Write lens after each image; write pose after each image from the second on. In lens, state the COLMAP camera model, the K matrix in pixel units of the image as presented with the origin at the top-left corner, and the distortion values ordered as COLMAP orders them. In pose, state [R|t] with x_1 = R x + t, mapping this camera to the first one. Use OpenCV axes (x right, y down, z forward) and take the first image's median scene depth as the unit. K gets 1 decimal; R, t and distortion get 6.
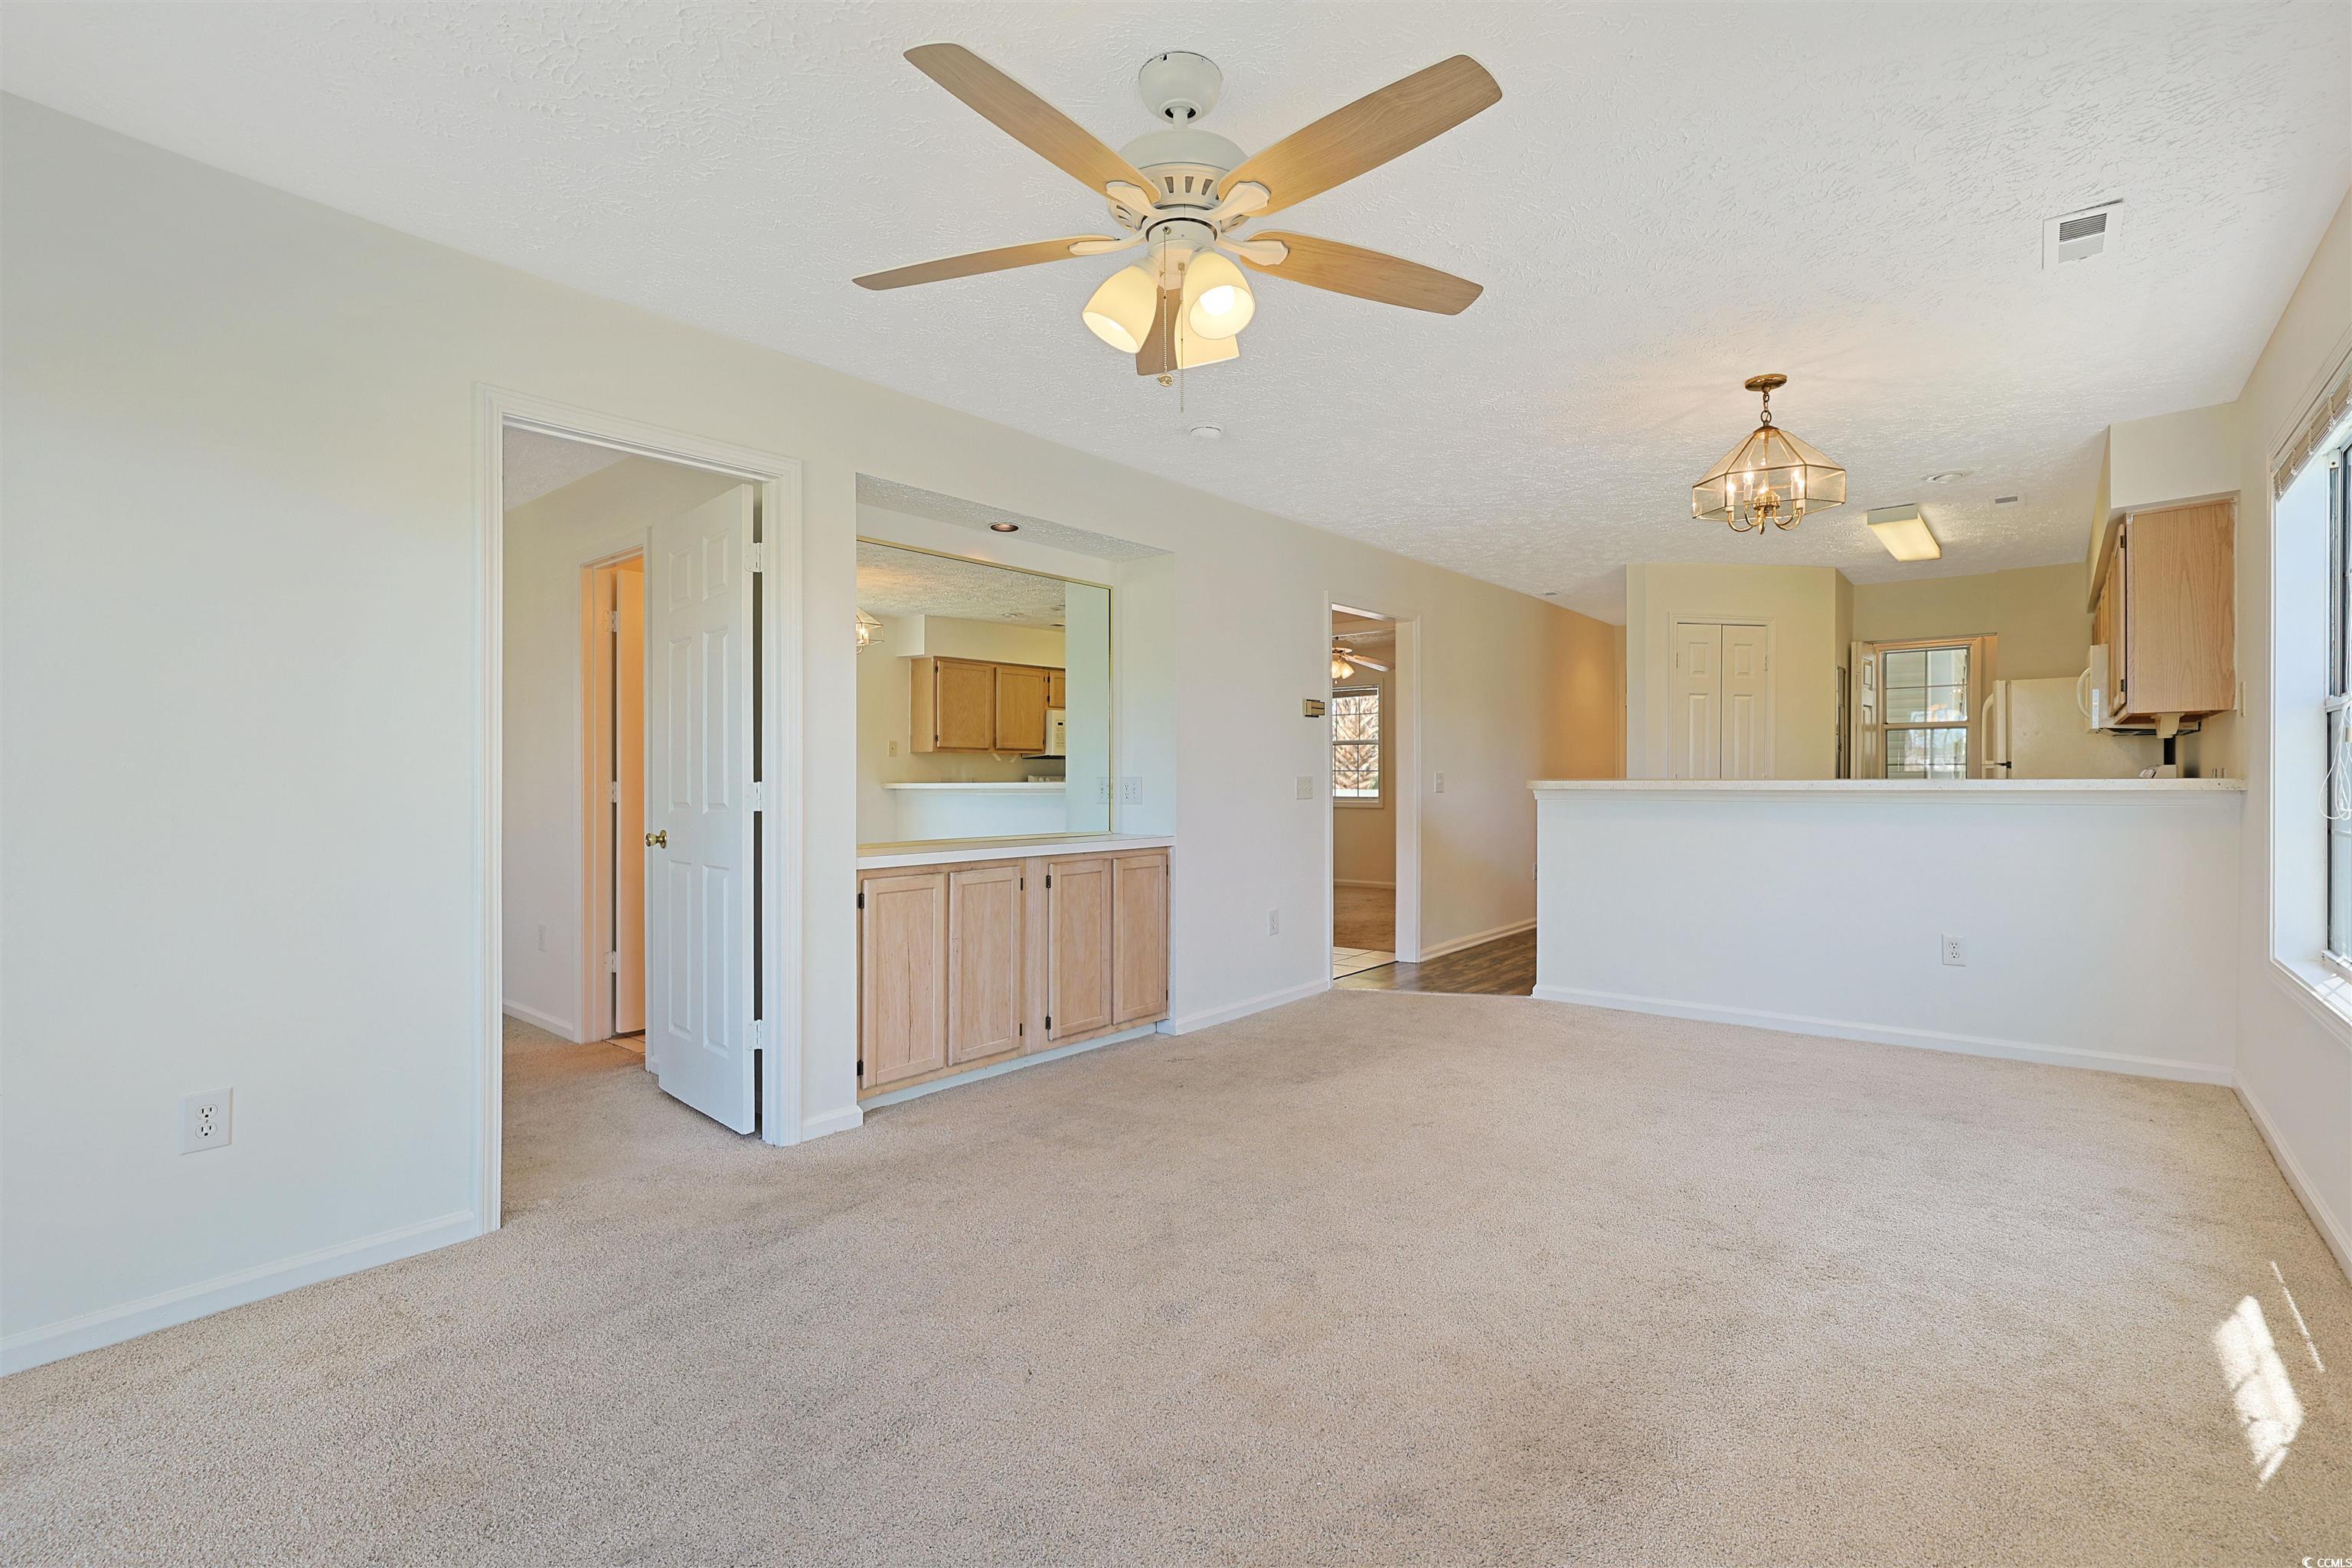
lens RADIAL K [[1081.5, 0, 1174.0], [0, 1081.5, 786.9], [0, 0, 1]] dist [-0.035874, 0.011015]
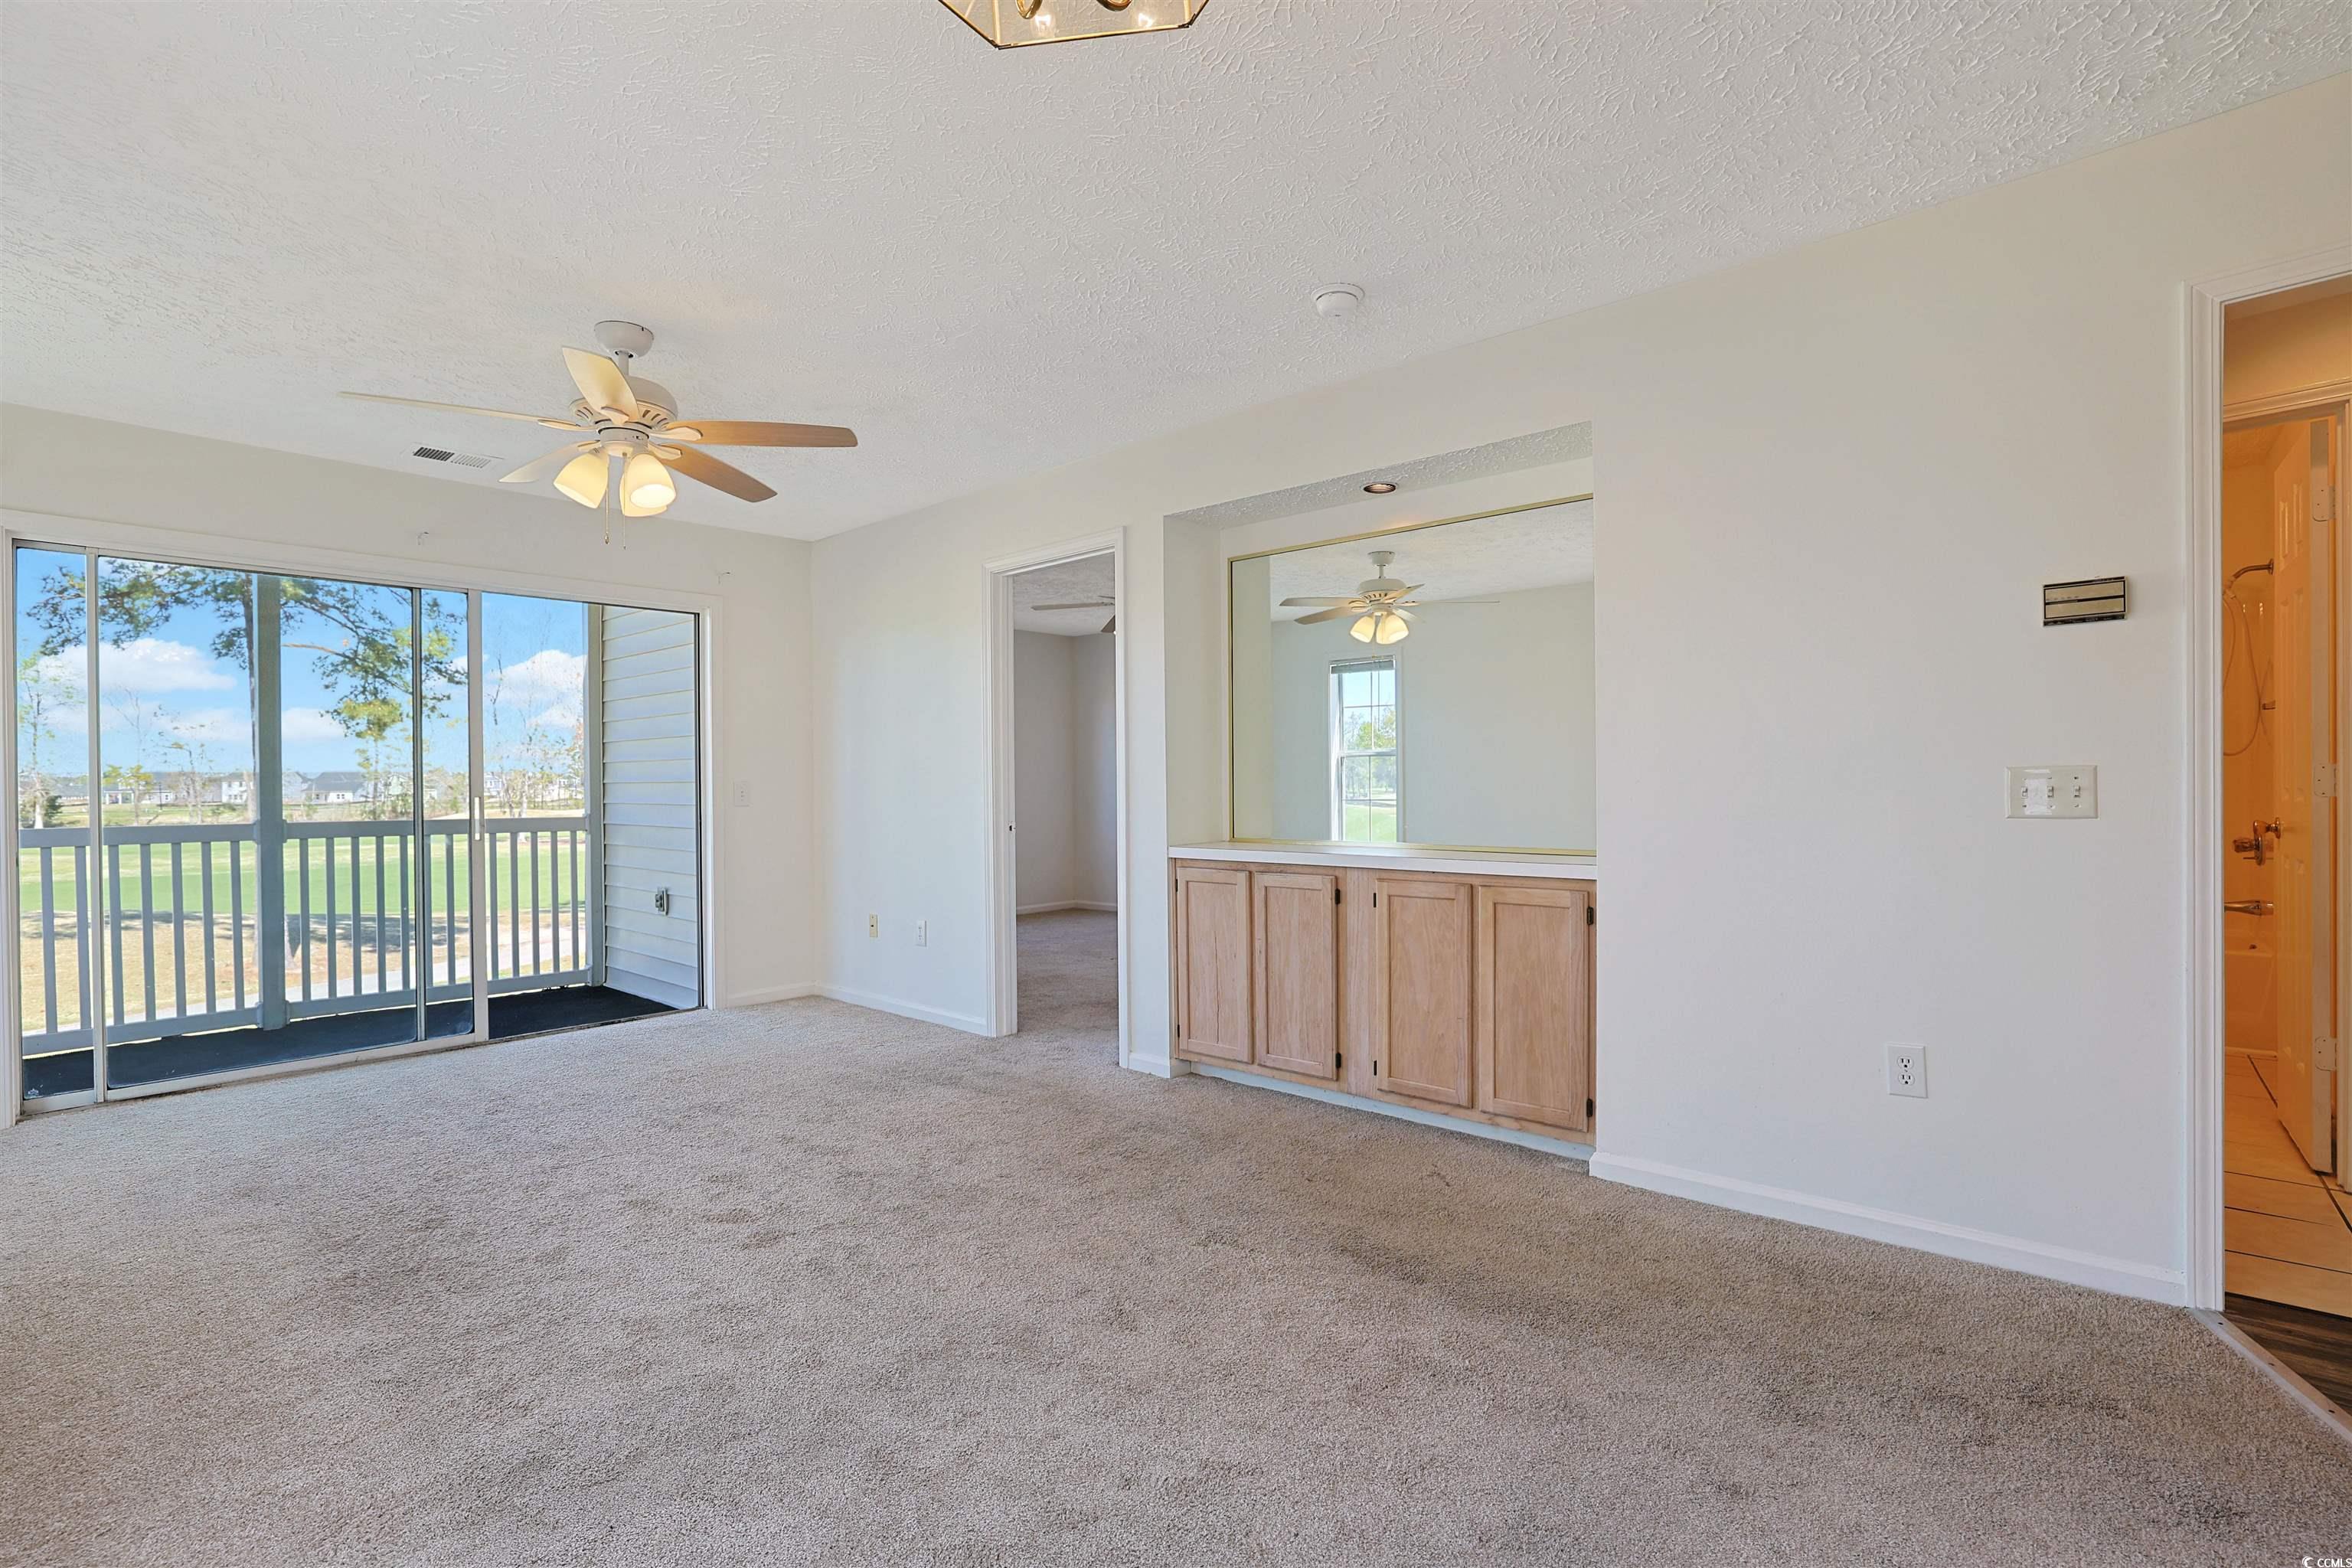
lens RADIAL K [[1081.5, 0, 1189.1], [0, 1081.5, 786.6], [0, 0, 1]] dist [-0.035874, 0.011015]
pose [[-0.026117, 0.012179, -0.999585, 0.762931], [0.007405, 0.999901, 0.011989, -0.011771], [0.999631, -0.007089, -0.026205, 0.926464]]
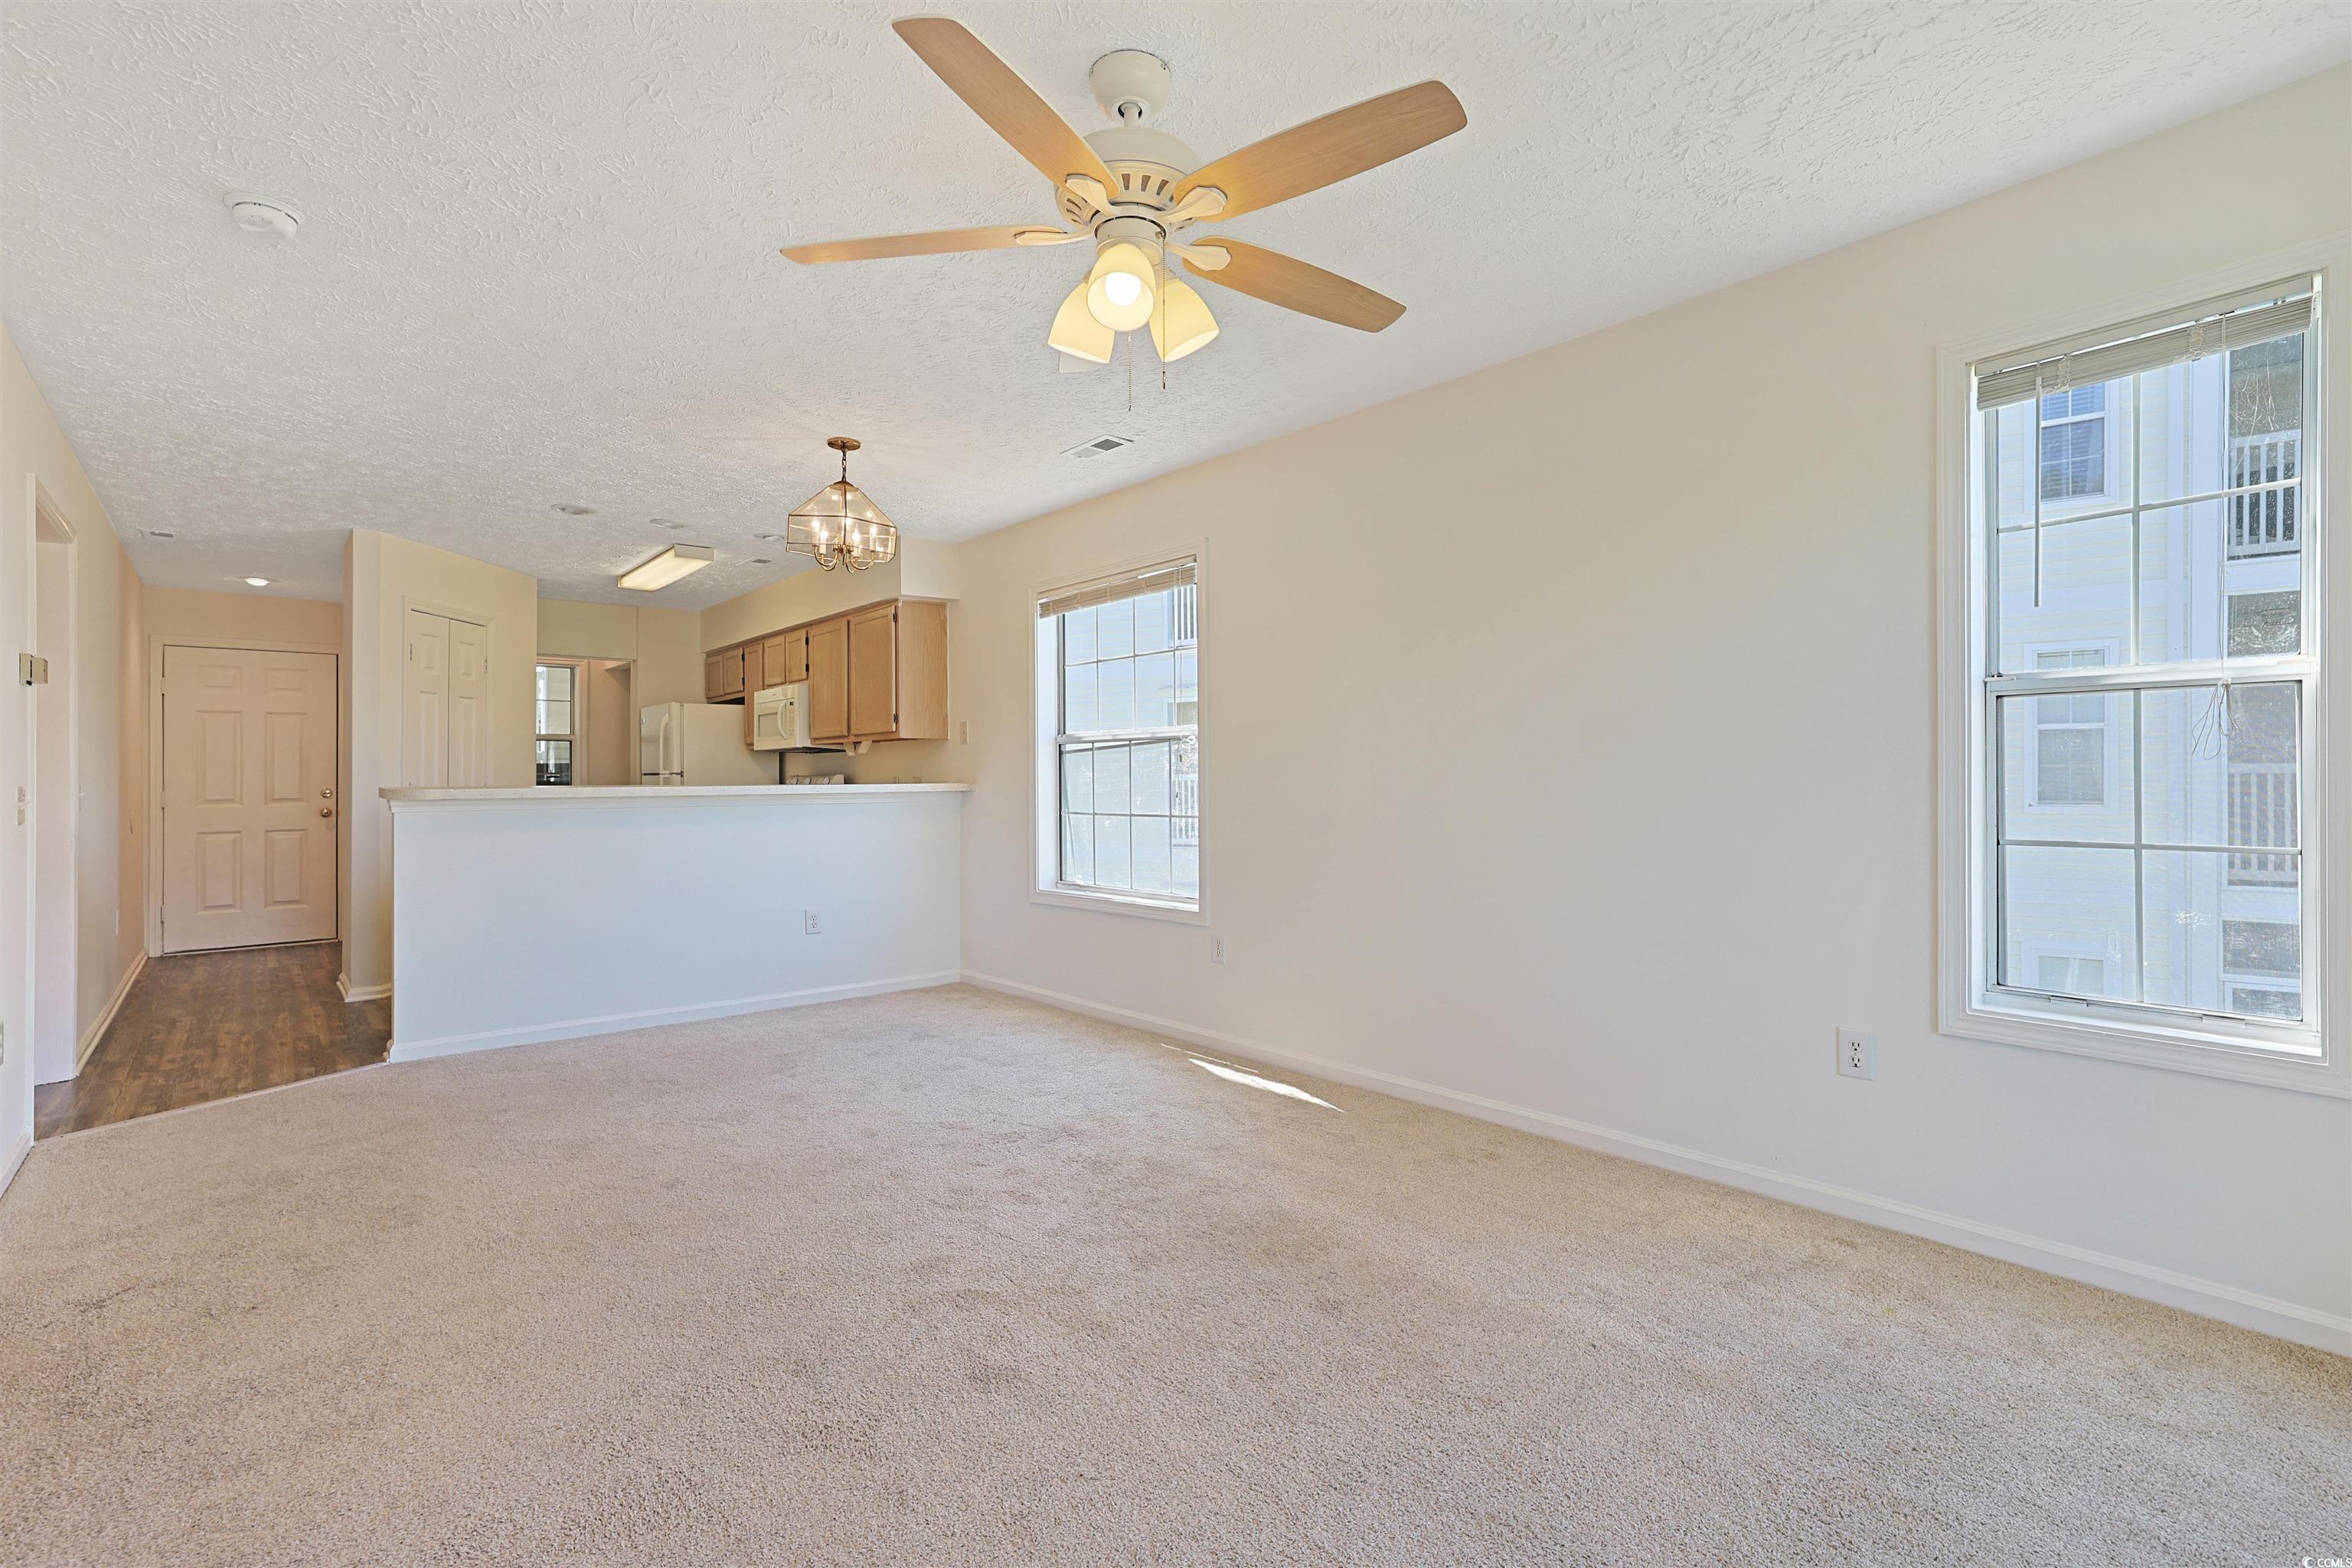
lens RADIAL K [[1081.5, 0, 1207.1], [0, 1081.5, 794.2], [0, 0, 1]] dist [-0.035874, 0.011015]
pose [[0.133251, -0.009560, 0.991036, -0.488563], [0.011712, 0.999899, 0.008070, -0.001497], [-0.991013, 0.010531, 0.133349, 0.398114]]
